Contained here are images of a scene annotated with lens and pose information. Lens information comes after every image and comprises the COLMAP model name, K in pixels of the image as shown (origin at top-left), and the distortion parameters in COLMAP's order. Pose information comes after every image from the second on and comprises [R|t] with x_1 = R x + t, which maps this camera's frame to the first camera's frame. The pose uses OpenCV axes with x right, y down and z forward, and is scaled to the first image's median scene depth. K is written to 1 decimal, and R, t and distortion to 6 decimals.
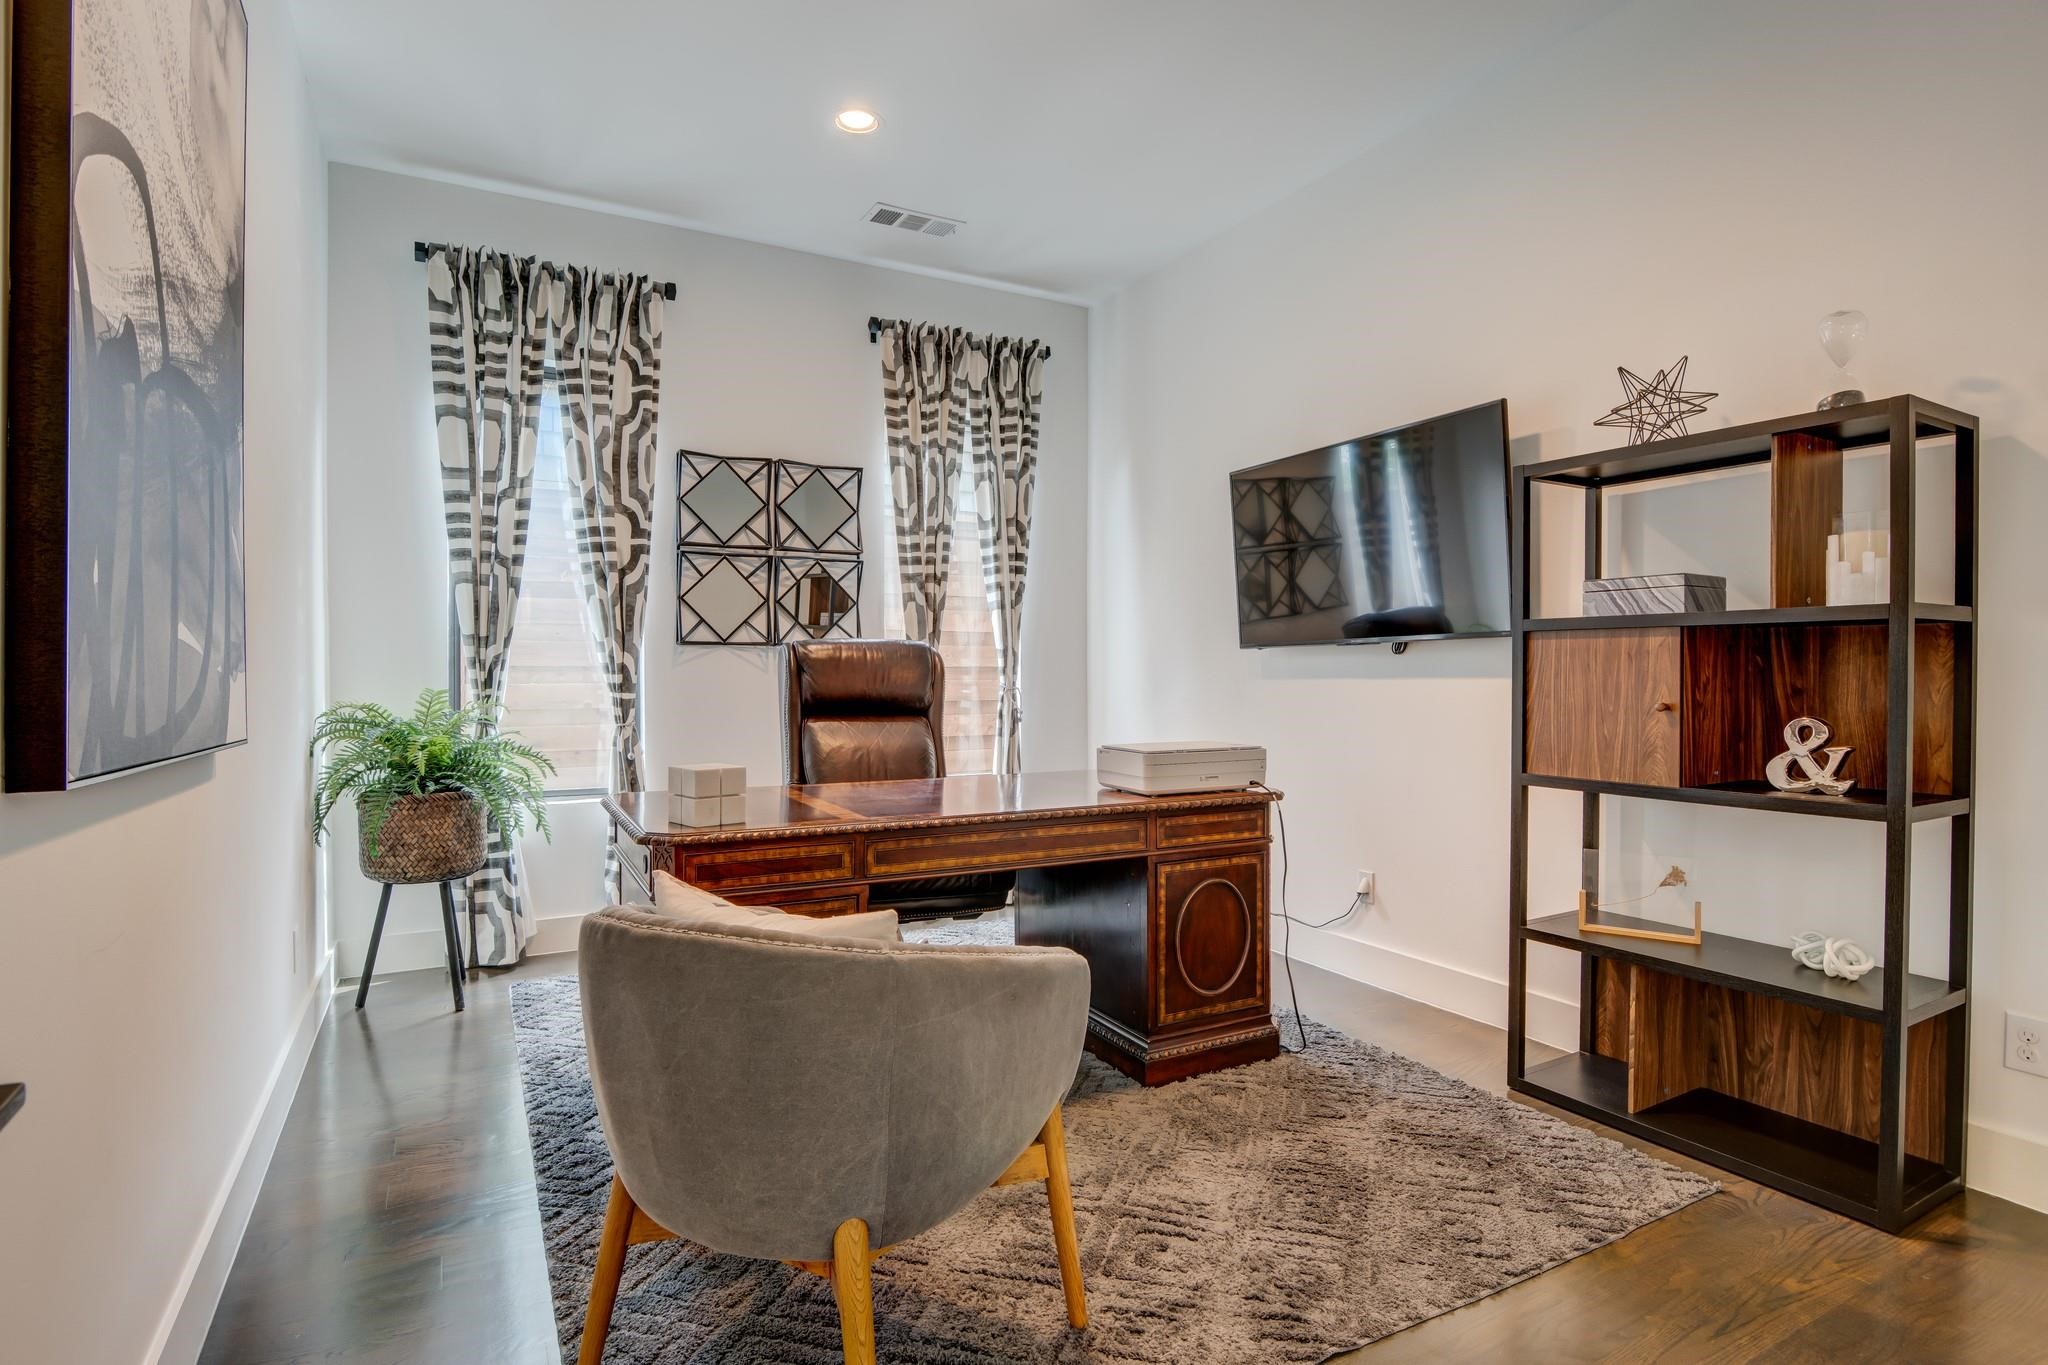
lens RADIAL K [[1017.0, 0, 1004.6], [0, 1017.0, 673.0], [0, 0, 1]] dist [-0.019273, -0.000297]
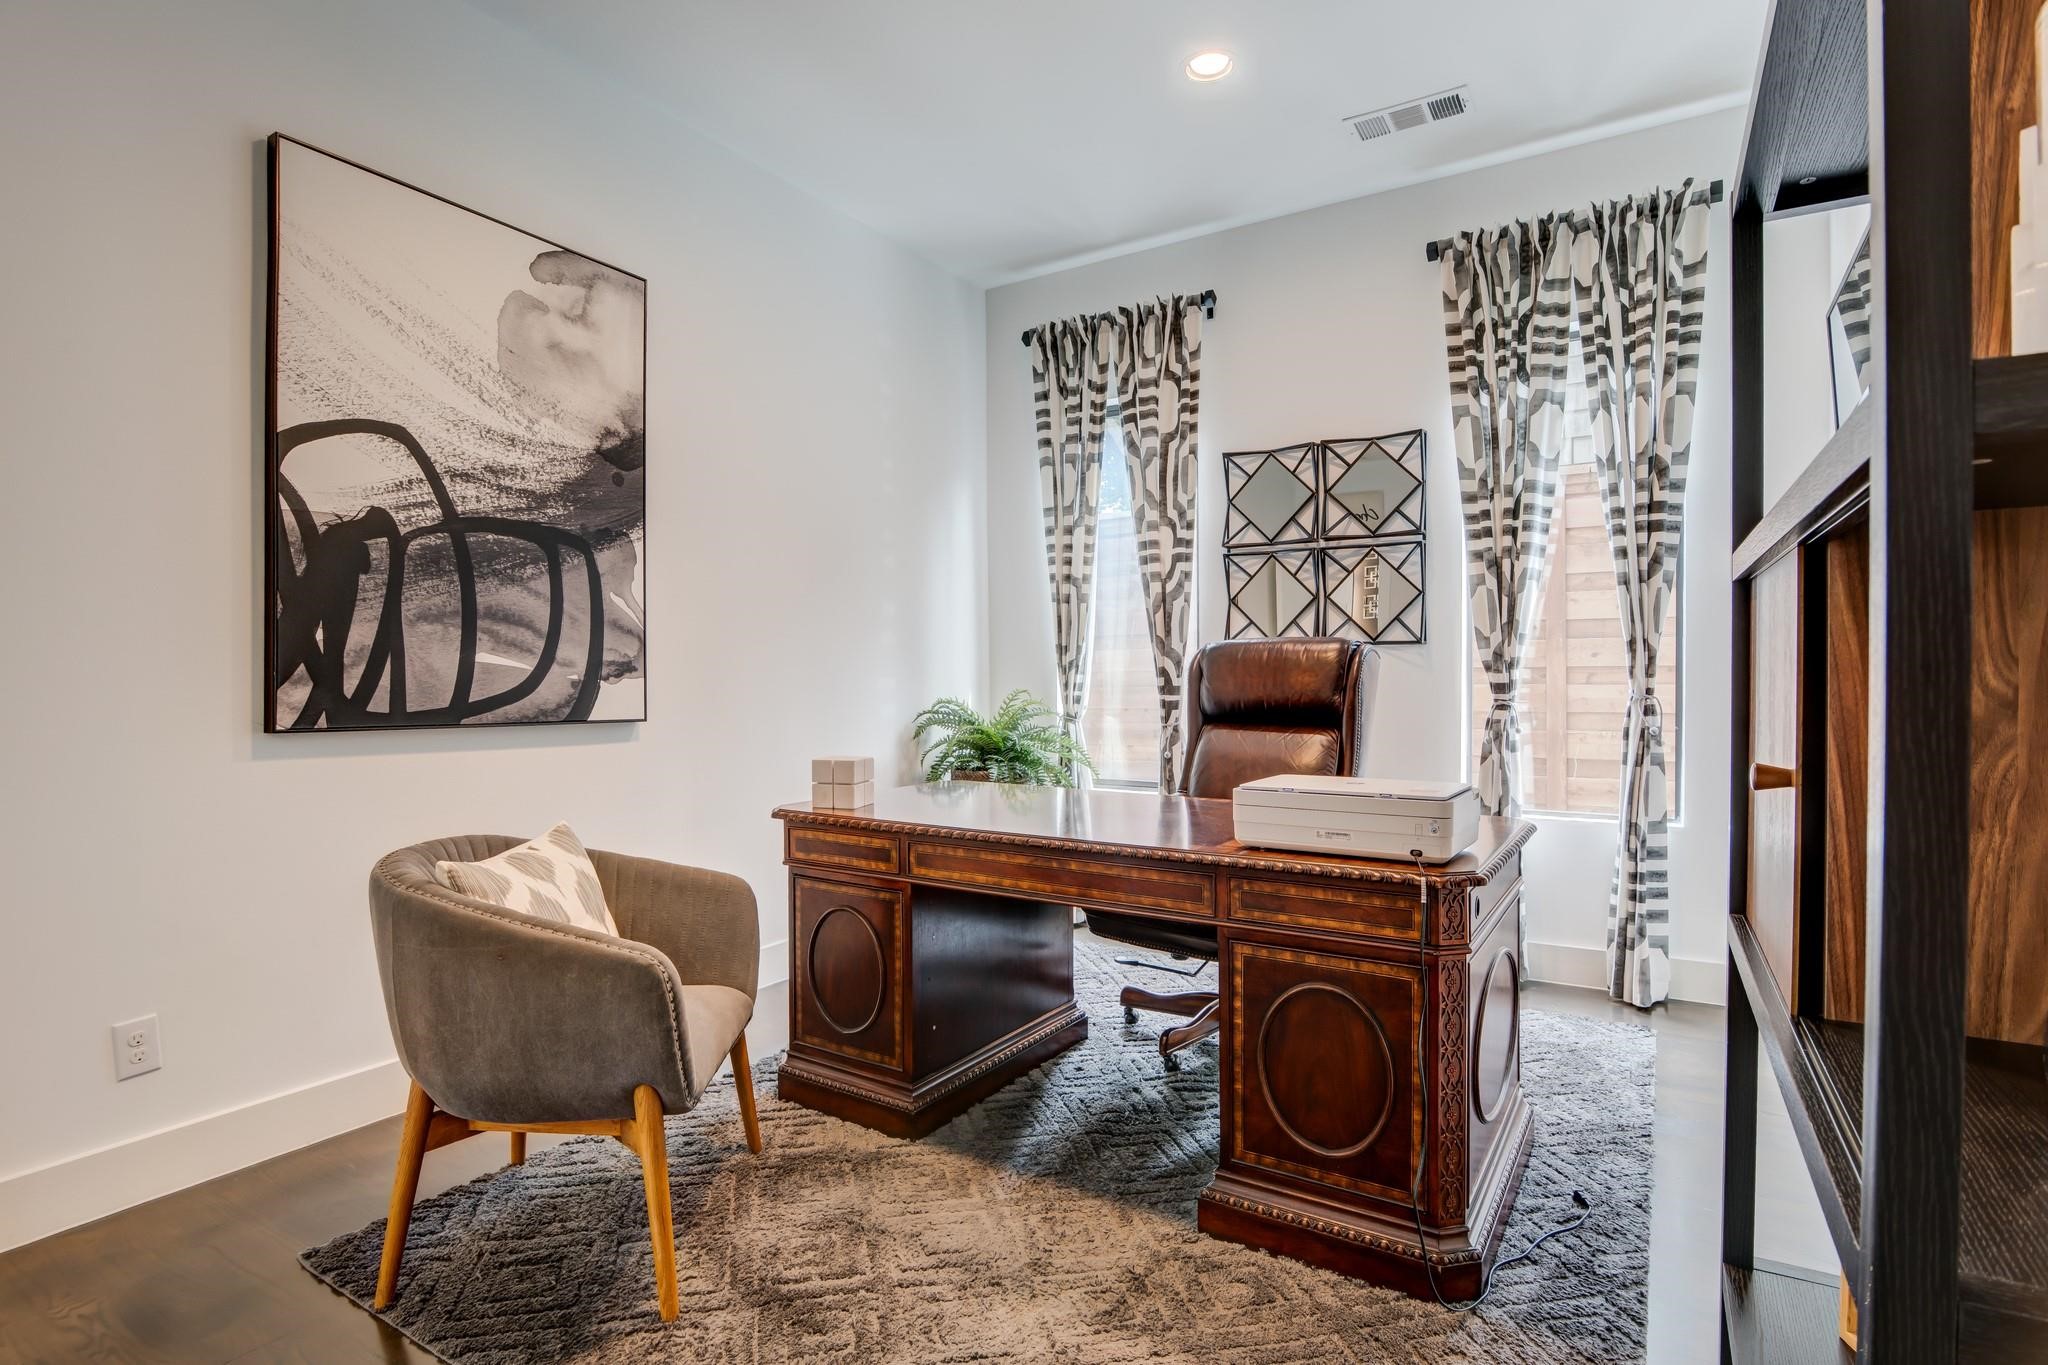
lens RADIAL K [[1017.0, 0, 1021.6], [0, 1017.0, 689.5], [0, 0, 1]] dist [-0.019273, -0.000297]
pose [[0.494075, 0.011520, -0.869343, 0.475980], [0.003492, 0.999878, 0.015235, -0.002608], [0.869413, -0.010563, 0.493974, 0.341877]]
